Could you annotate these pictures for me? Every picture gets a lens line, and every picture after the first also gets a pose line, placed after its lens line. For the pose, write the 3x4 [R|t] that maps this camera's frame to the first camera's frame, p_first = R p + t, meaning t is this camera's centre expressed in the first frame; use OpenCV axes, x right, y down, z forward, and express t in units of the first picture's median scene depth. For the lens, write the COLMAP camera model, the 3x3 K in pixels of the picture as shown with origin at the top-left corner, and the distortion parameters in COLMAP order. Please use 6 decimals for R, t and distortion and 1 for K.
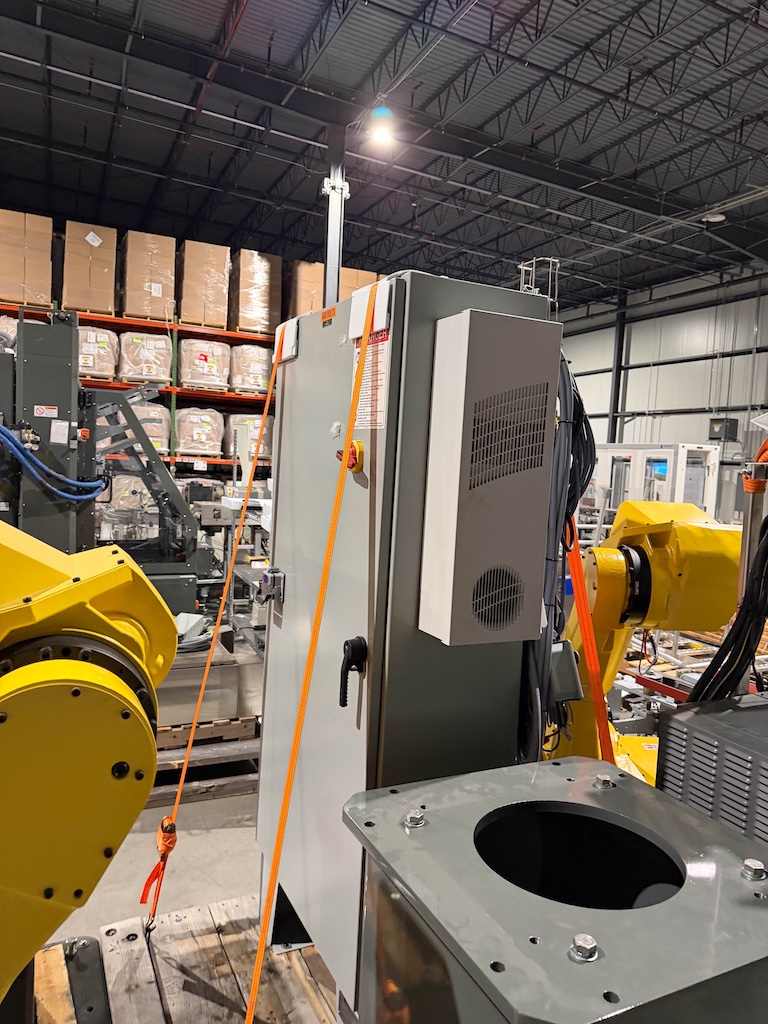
lens RADIAL K [[731.4, 0, 384.0], [0, 731.4, 512.0], [0, 0, 1]] dist [0.077490, -0.141689]
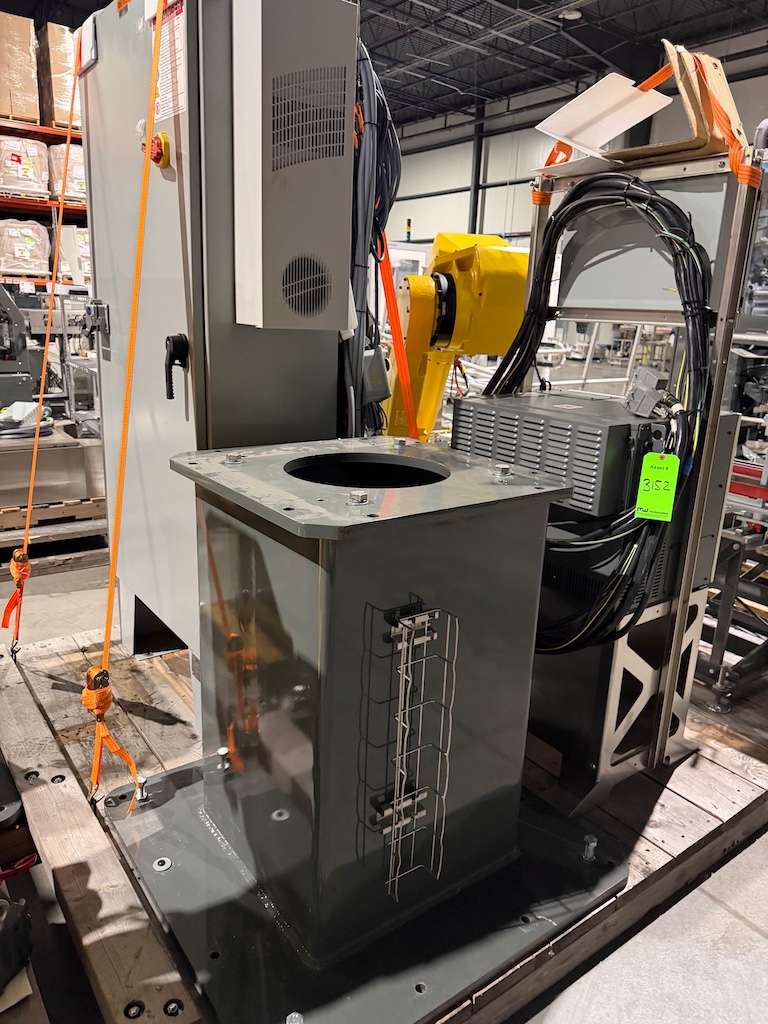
lens RADIAL K [[730.7, 0, 384.0], [0, 730.7, 512.0], [0, 0, 1]] dist [0.034968, -0.057955]
pose [[0.982000, -0.062078, 0.178389, 0.035572], [0.019883, 0.973176, 0.229203, 0.130269], [-0.187833, -0.221530, 0.956893, -0.089692]]
